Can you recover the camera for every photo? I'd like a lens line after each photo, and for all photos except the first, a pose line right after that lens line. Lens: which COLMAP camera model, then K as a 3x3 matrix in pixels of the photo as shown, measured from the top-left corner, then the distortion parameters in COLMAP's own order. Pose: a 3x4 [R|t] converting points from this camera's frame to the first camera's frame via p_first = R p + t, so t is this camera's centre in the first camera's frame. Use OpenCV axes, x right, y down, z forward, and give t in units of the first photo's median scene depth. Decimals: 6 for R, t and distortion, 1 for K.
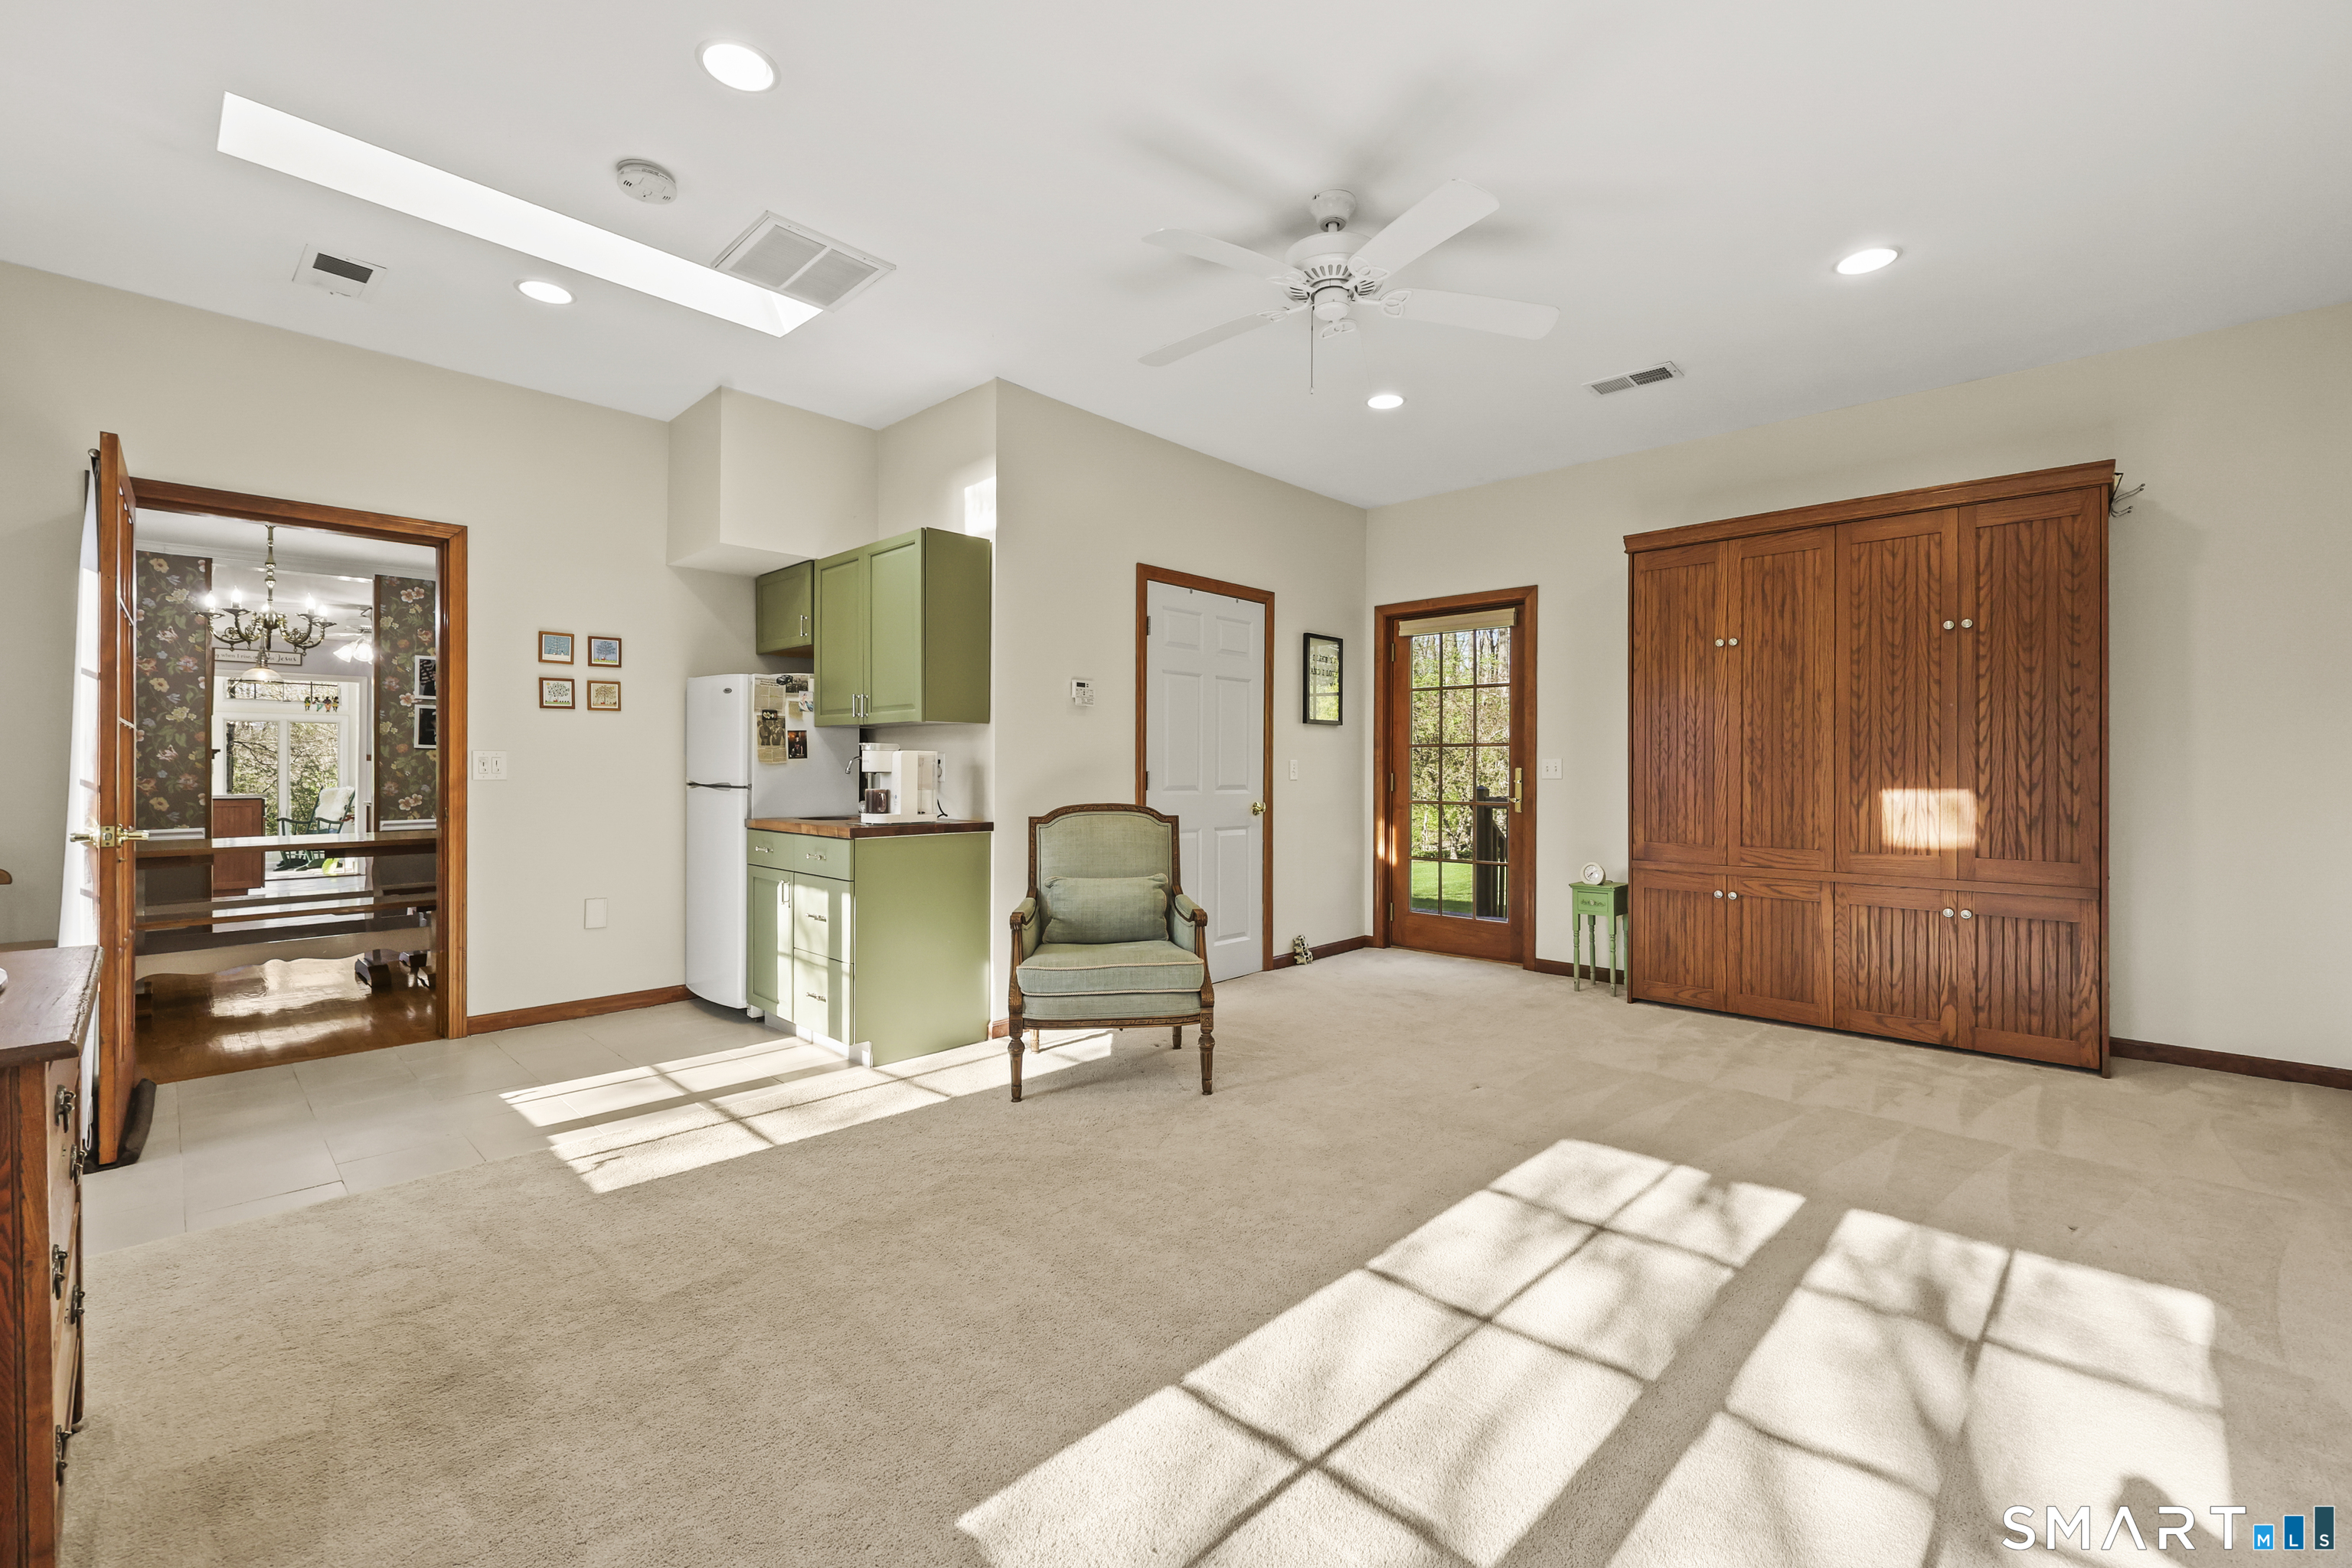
lens RADIAL K [[969.7, 0, 1164.5], [0, 969.7, 775.2], [0, 0, 1]] dist [-0.000731, 0.000486]
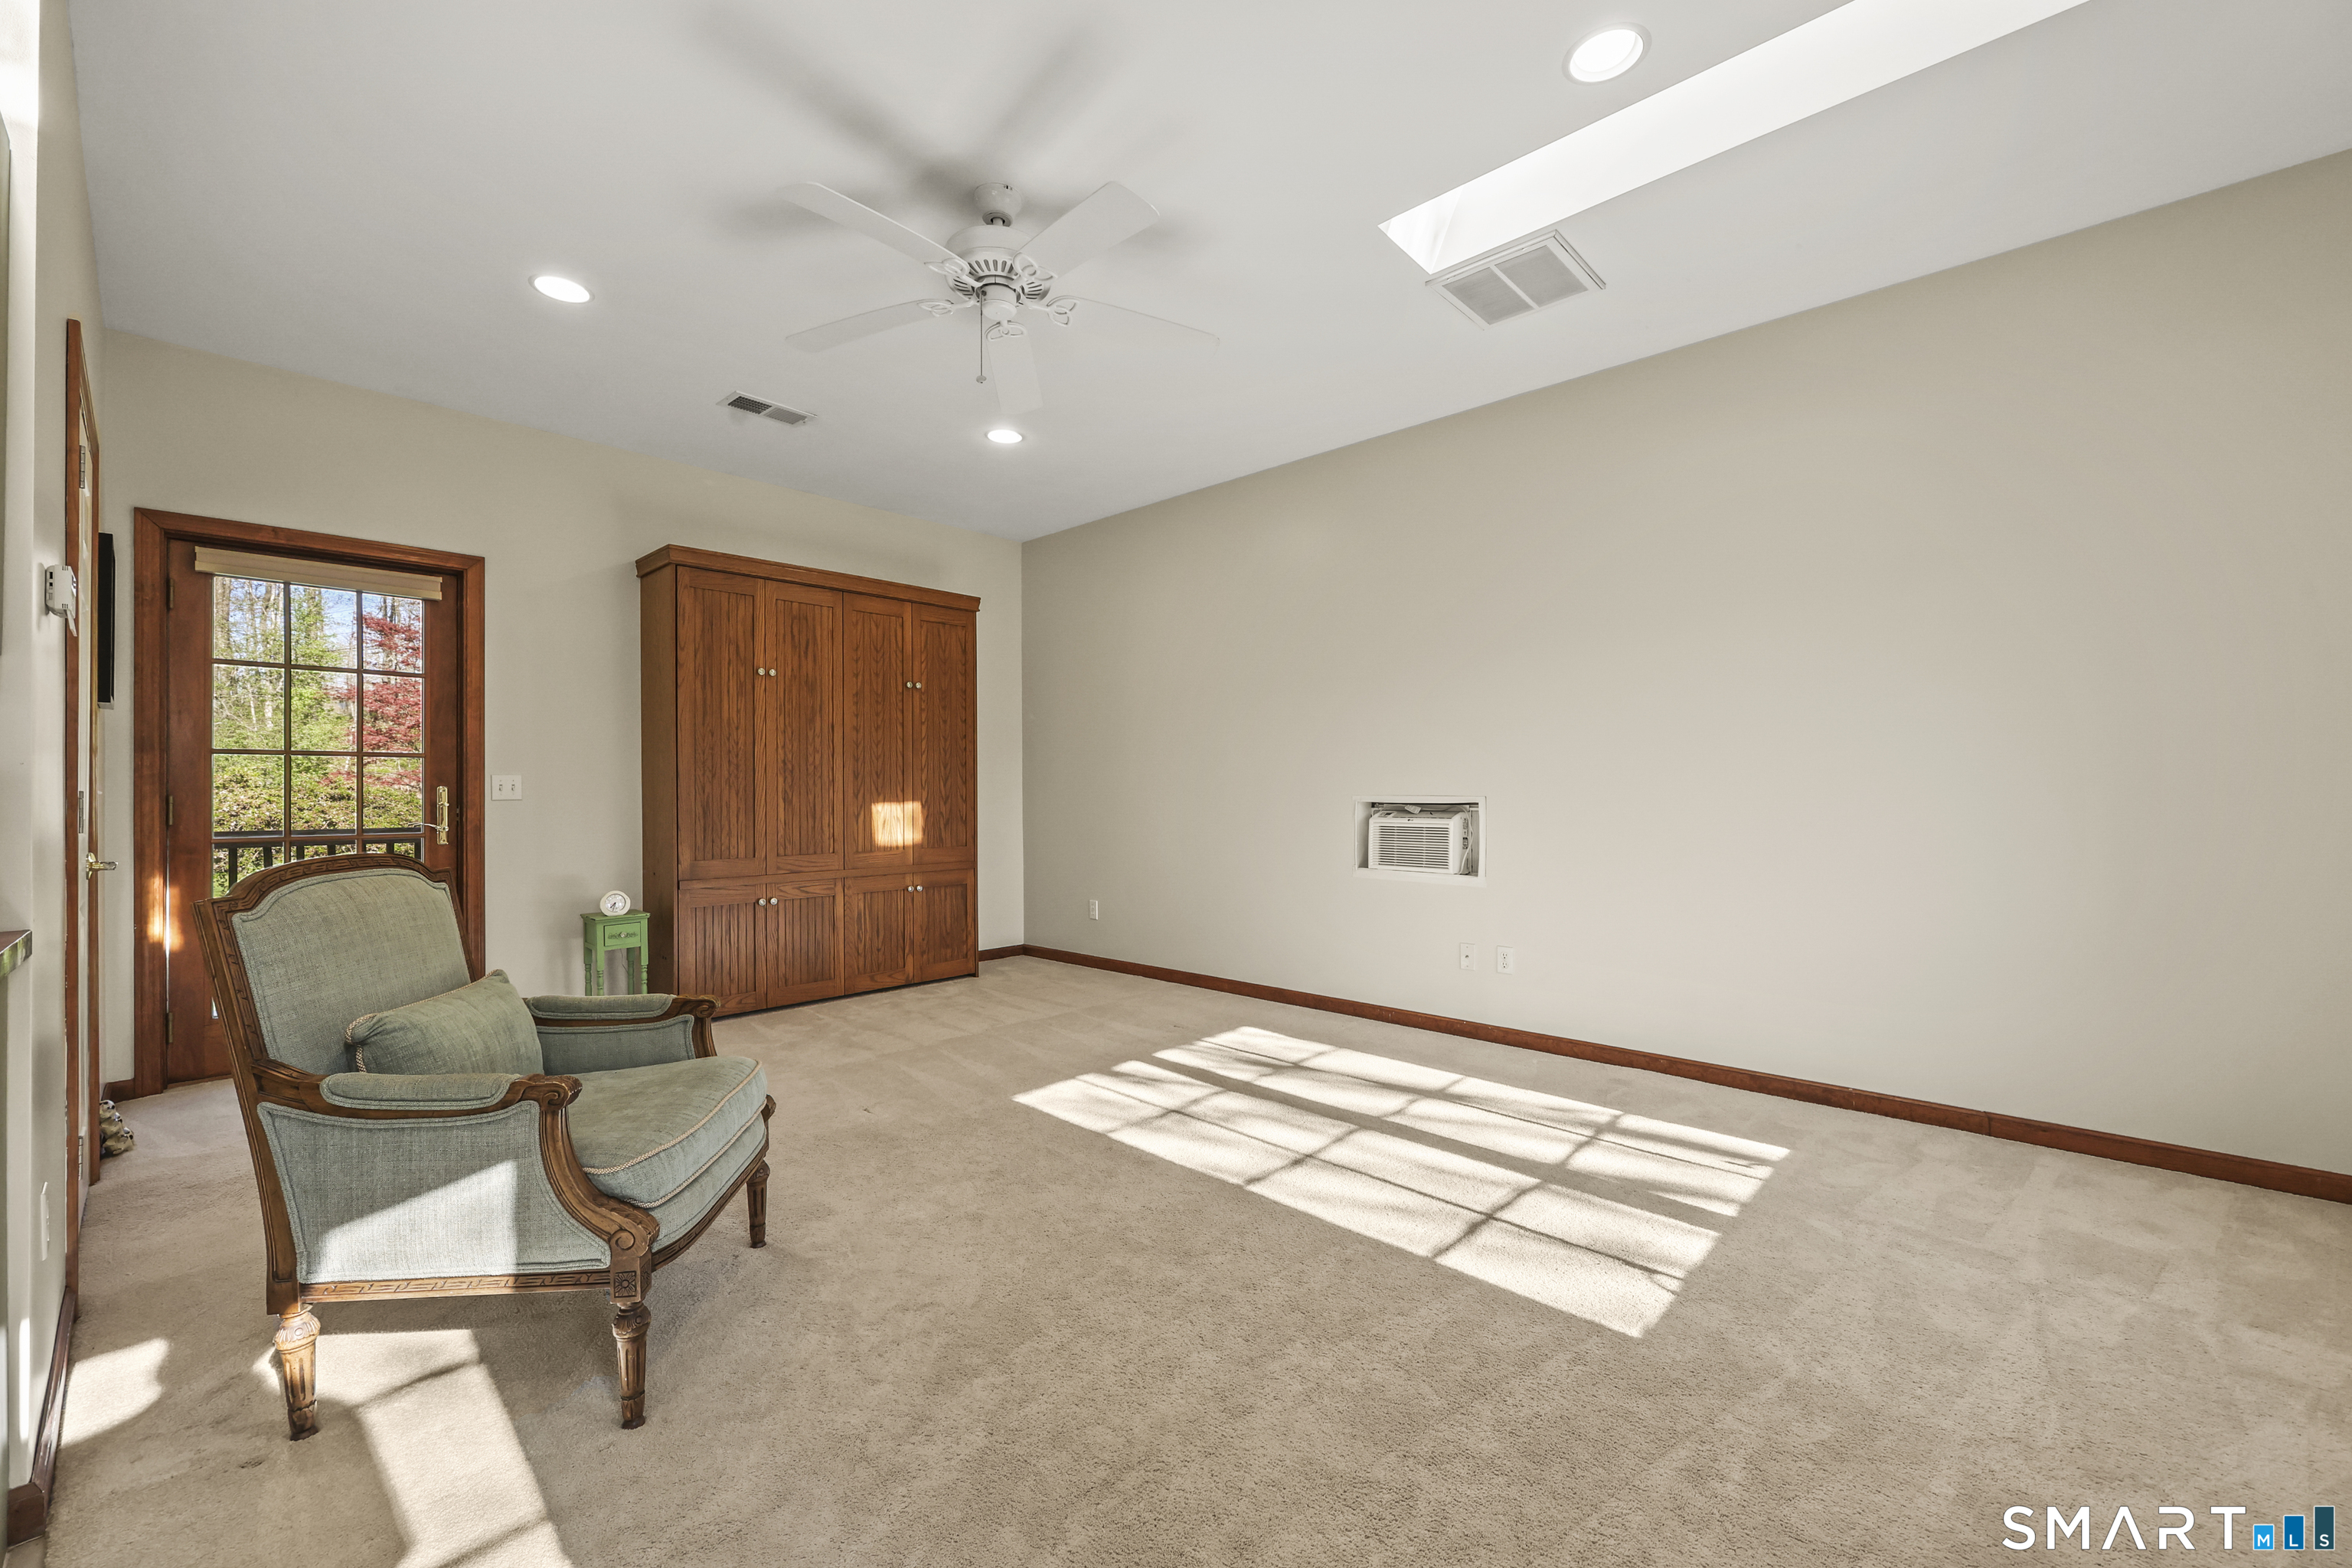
lens RADIAL K [[969.7, 0, 1166.4], [0, 969.7, 787.8], [0, 0, 1]] dist [-0.000731, 0.000486]
pose [[-0.009365, 0.000762, 0.999956, -0.627721], [0.008853, 0.999961, -0.000679, -0.001464], [-0.999917, 0.008846, -0.009372, 0.668042]]
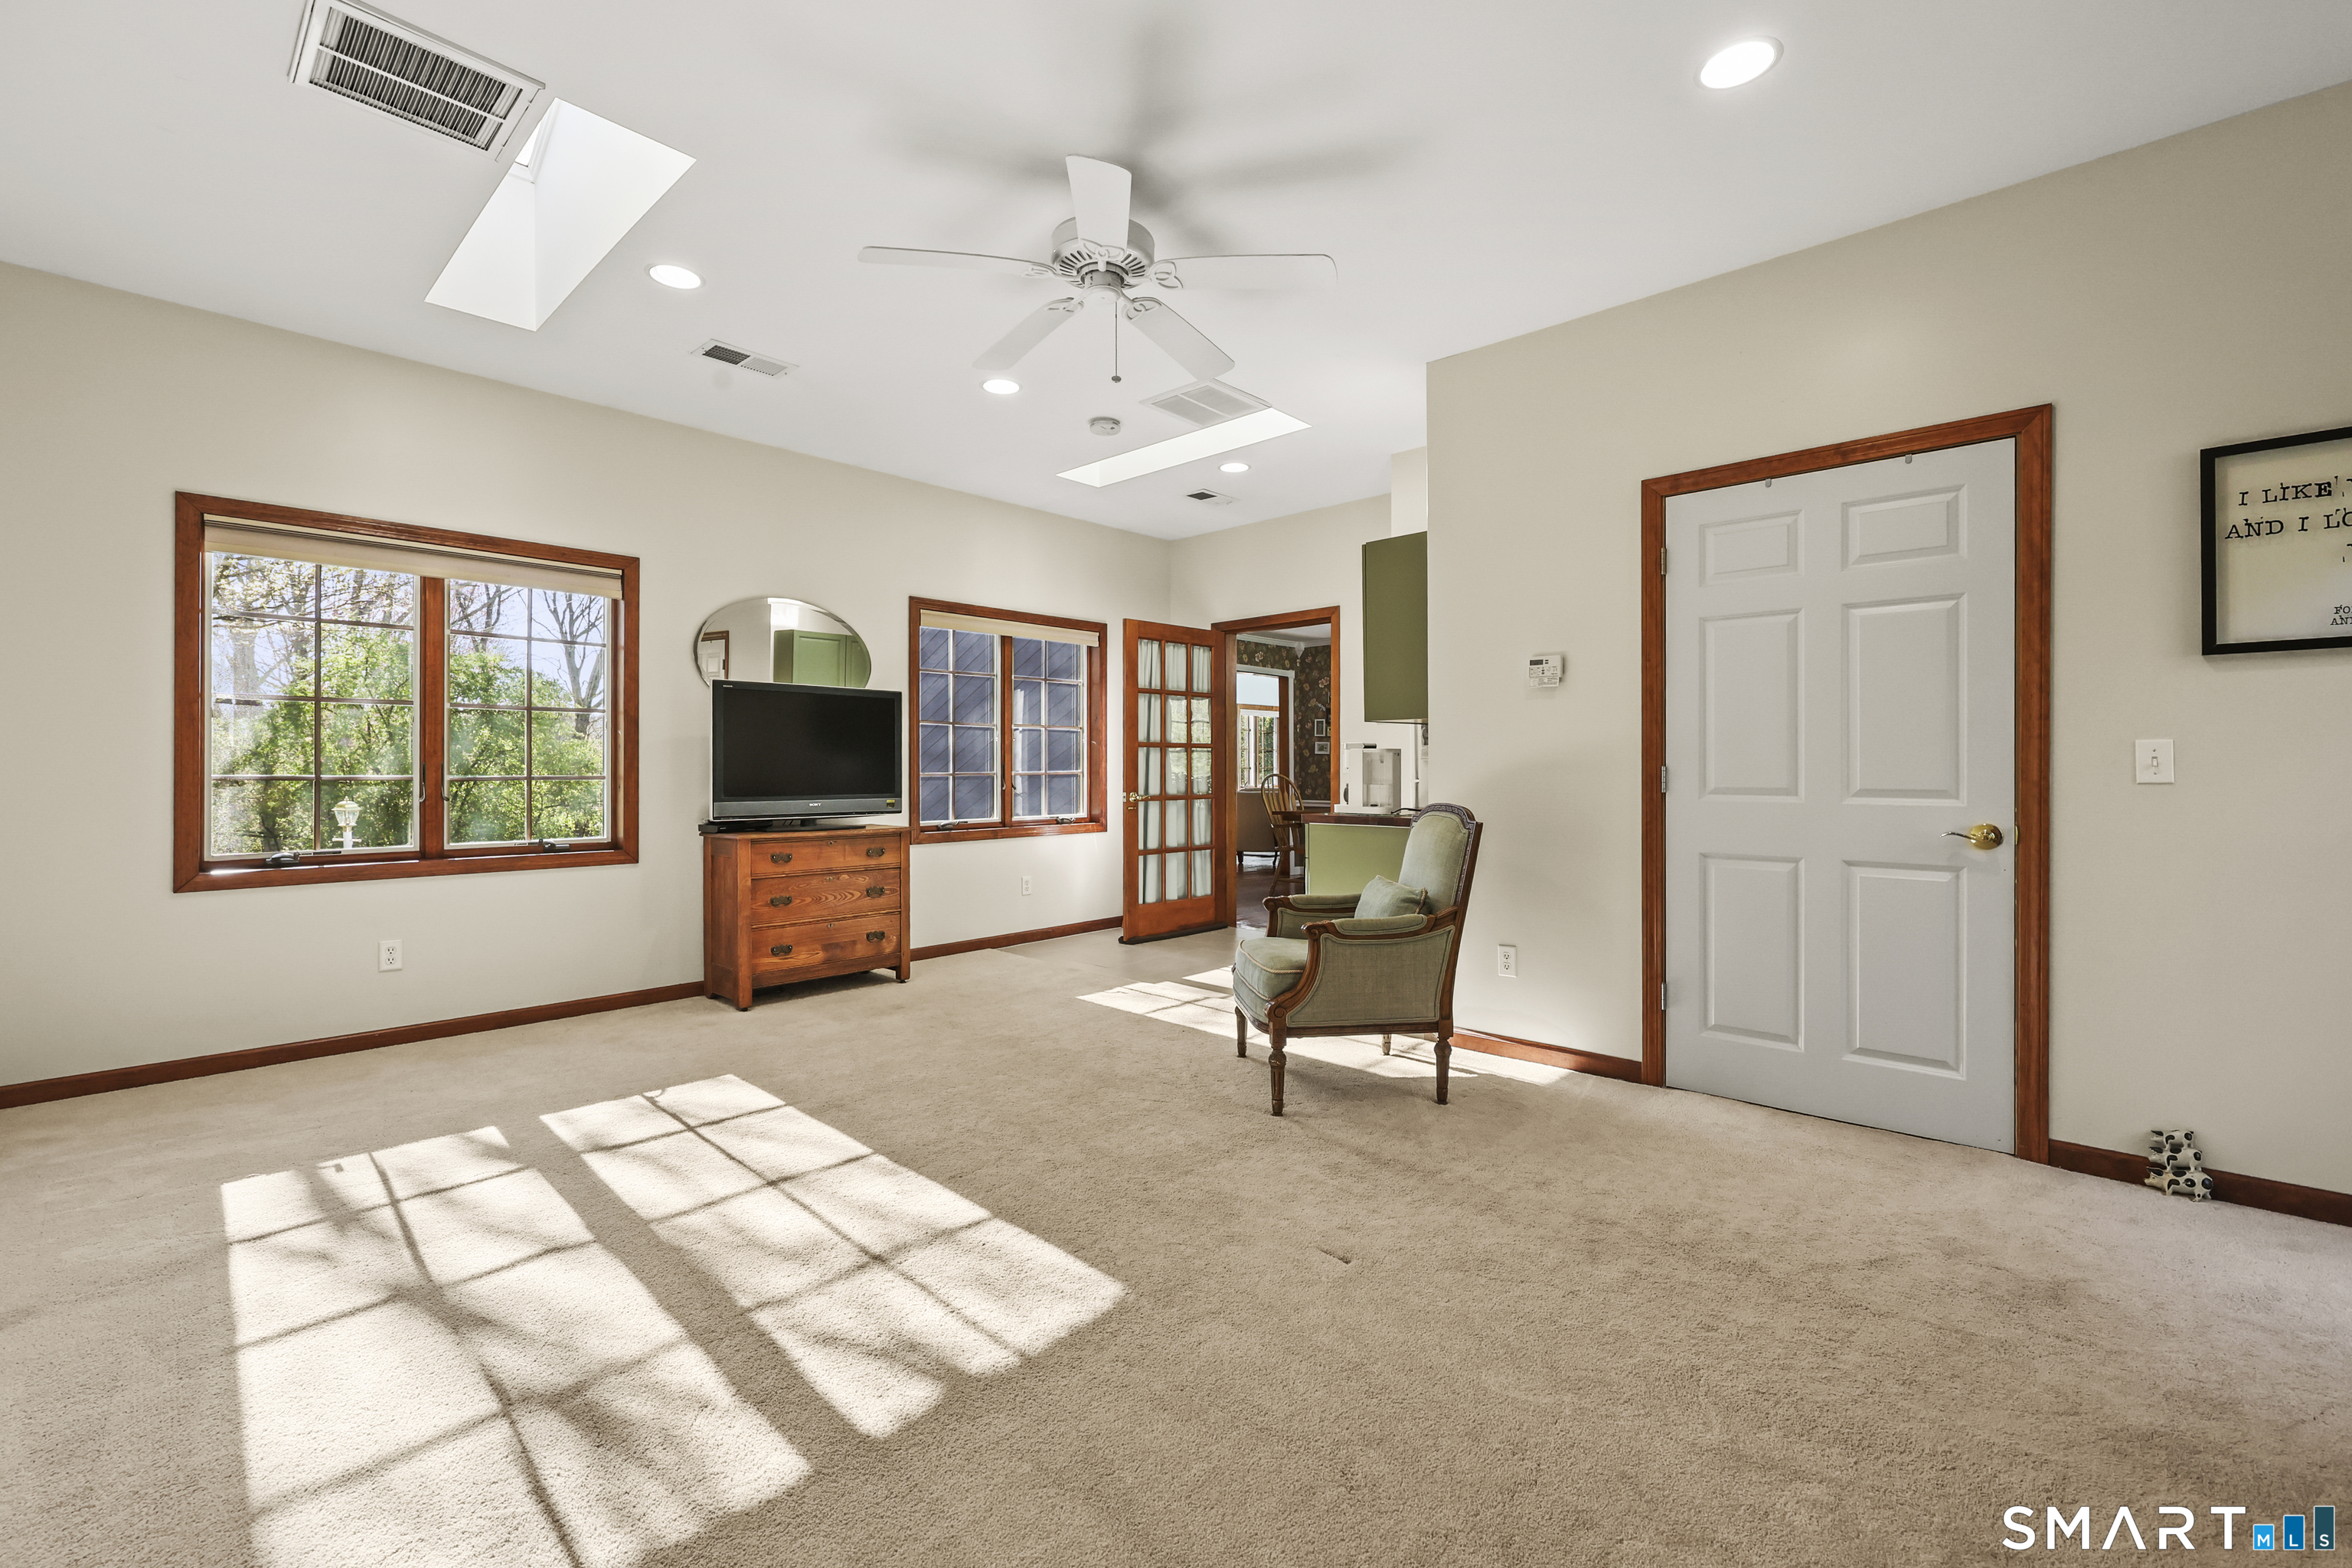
lens RADIAL K [[969.7, 0, 1180.2], [0, 969.7, 766.3], [0, 0, 1]] dist [-0.000731, 0.000486]
pose [[0.029684, -0.002276, -0.999557, 0.906031], [-0.001544, 0.999996, -0.002323, -0.001995], [0.999558, 0.001613, 0.029681, 0.823398]]
